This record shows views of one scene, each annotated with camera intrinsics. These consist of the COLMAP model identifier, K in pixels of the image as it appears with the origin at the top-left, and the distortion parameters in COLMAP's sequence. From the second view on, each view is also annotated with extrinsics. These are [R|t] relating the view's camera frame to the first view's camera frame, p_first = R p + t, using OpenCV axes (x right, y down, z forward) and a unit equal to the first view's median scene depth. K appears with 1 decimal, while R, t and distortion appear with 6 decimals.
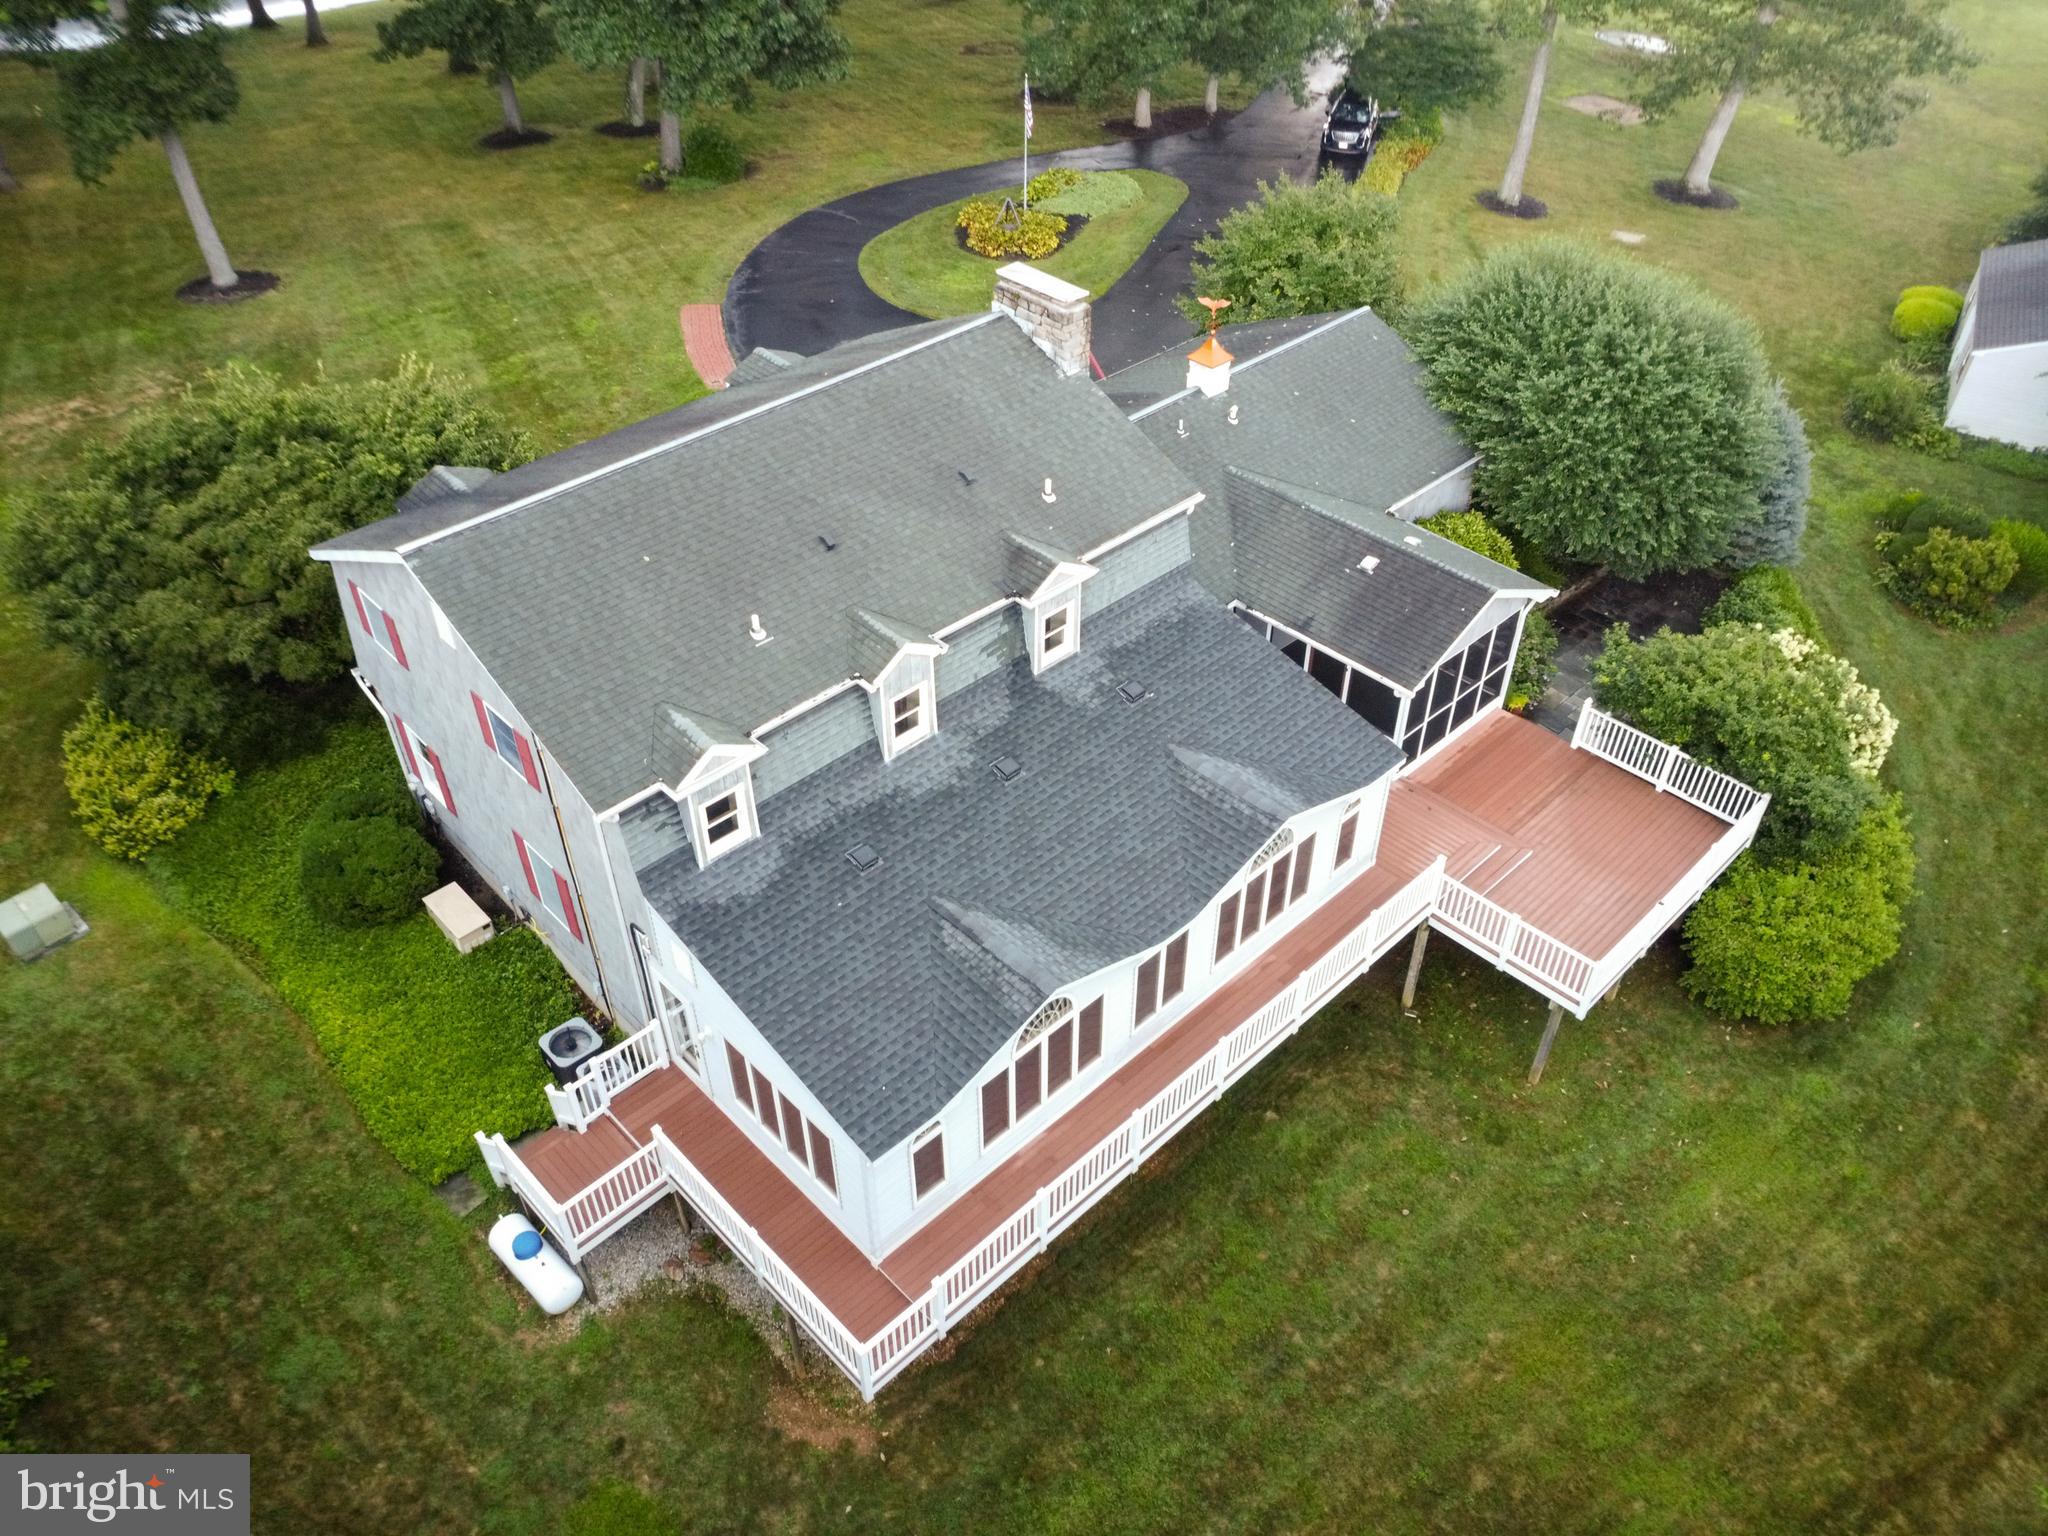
lens RADIAL K [[1478.1, 0, 1018.1], [0, 1478.1, 773.7], [0, 0, 1]] dist [-0.020970, -0.003754]
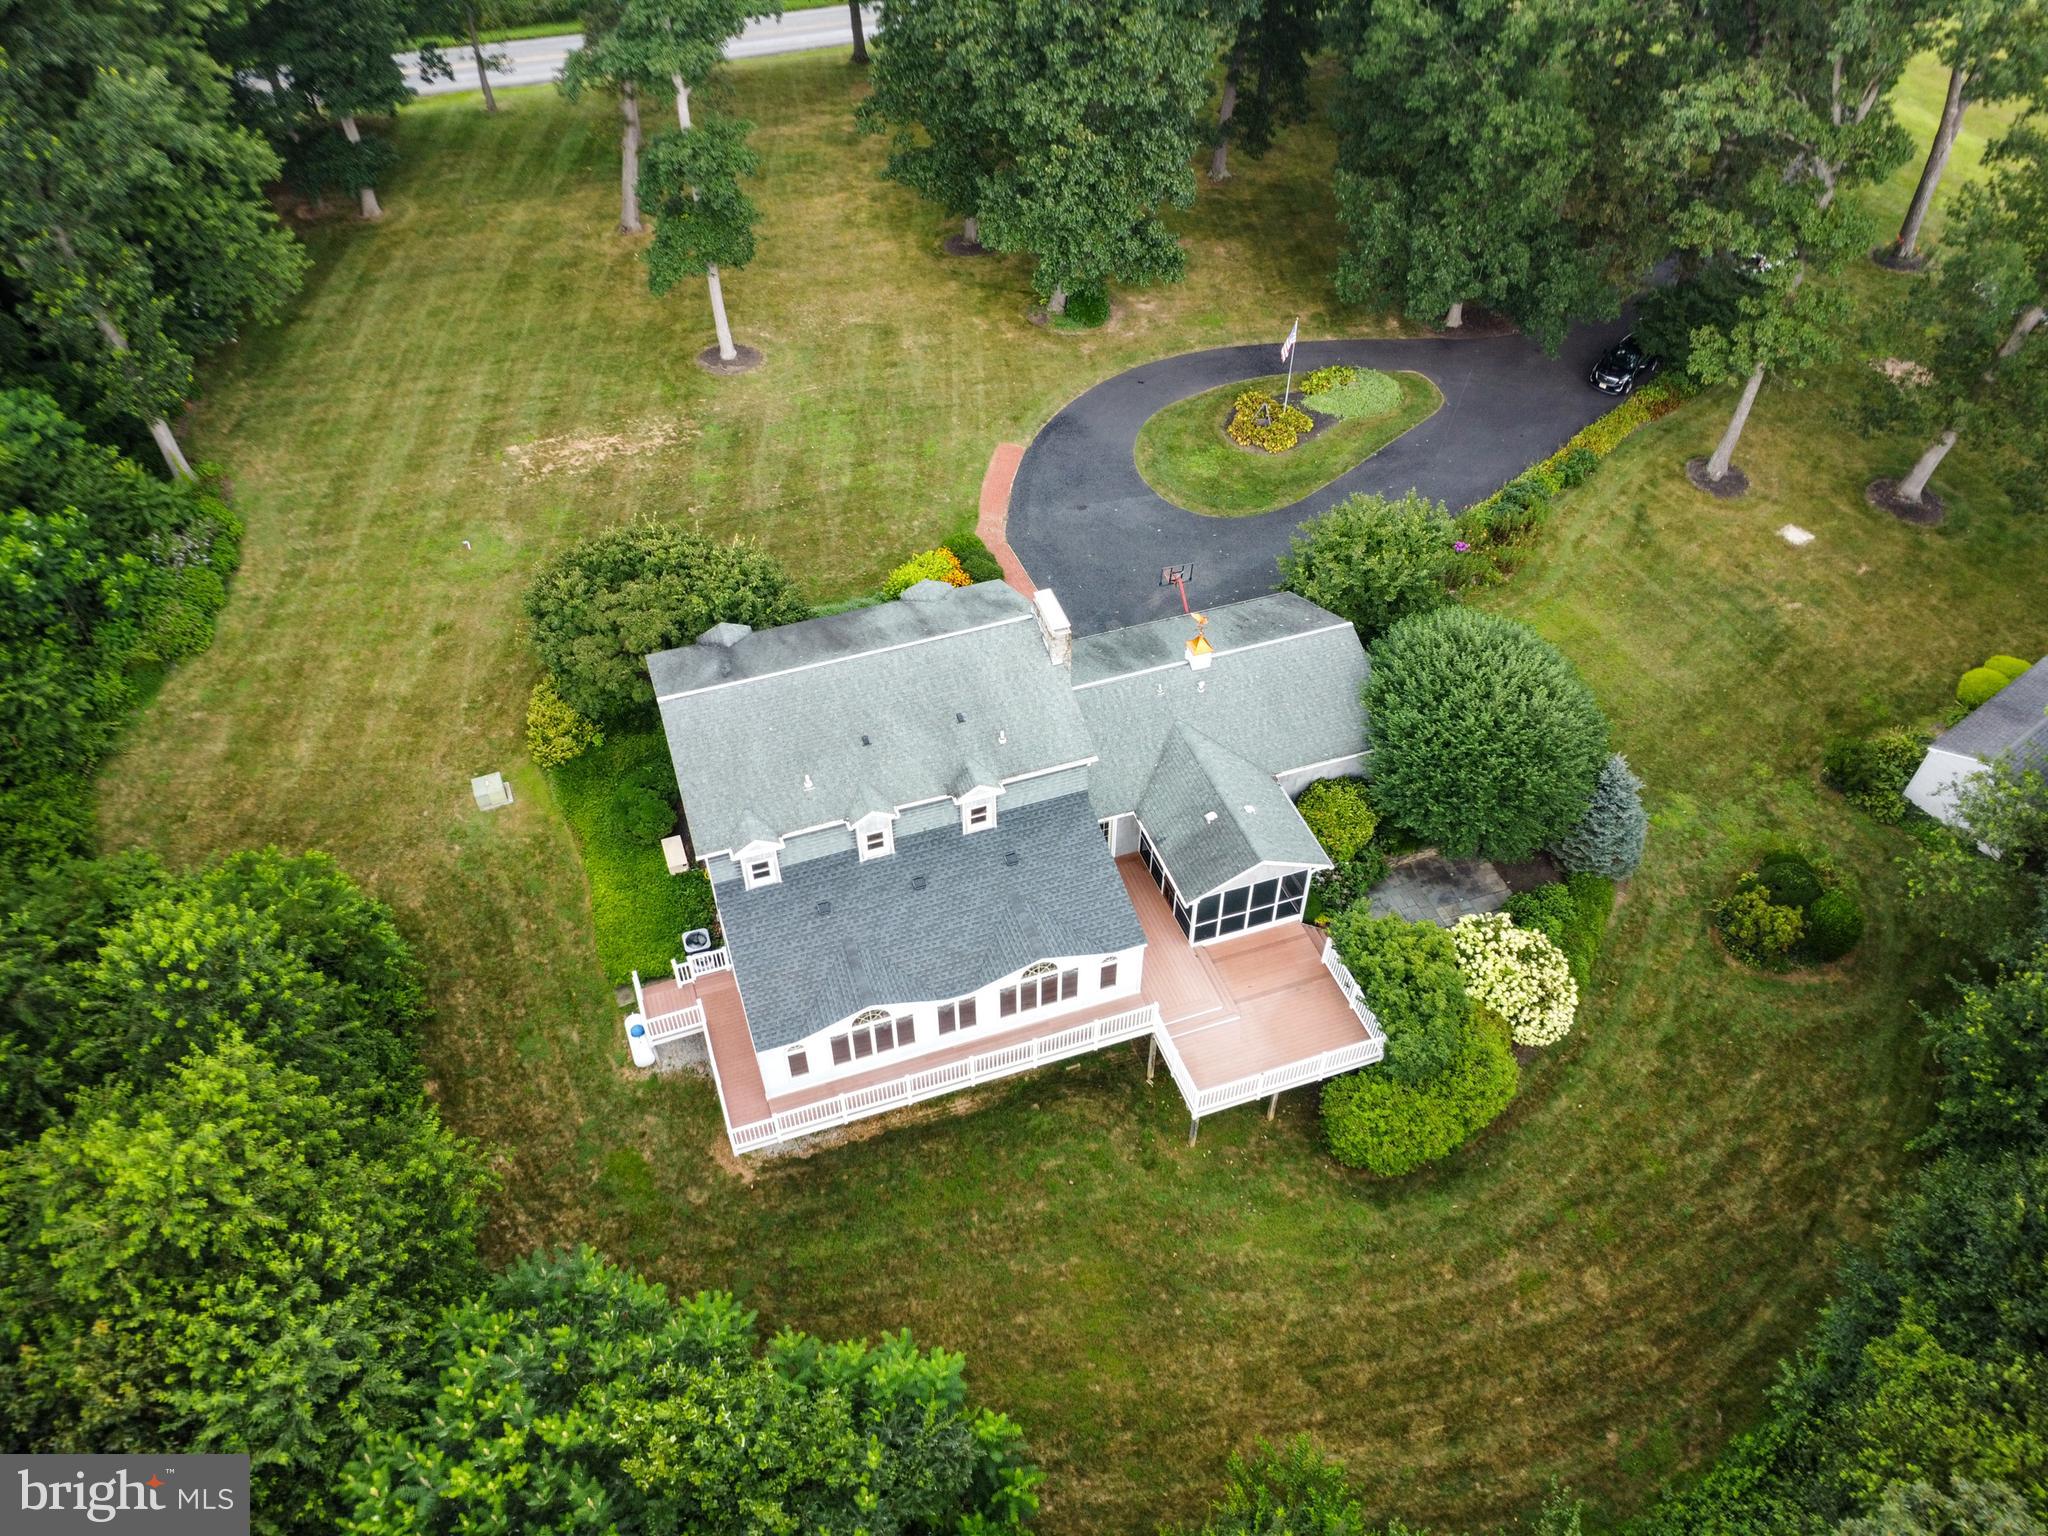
lens RADIAL K [[1478.1, 0, 1020.0], [0, 1478.1, 771.0], [0, 0, 1]] dist [-0.020970, -0.003754]
pose [[0.909608, 0.297540, -0.289970, 0.557485], [-0.270796, 0.953907, 0.129349, -0.380976], [0.315090, -0.039134, 0.948254, -0.673576]]
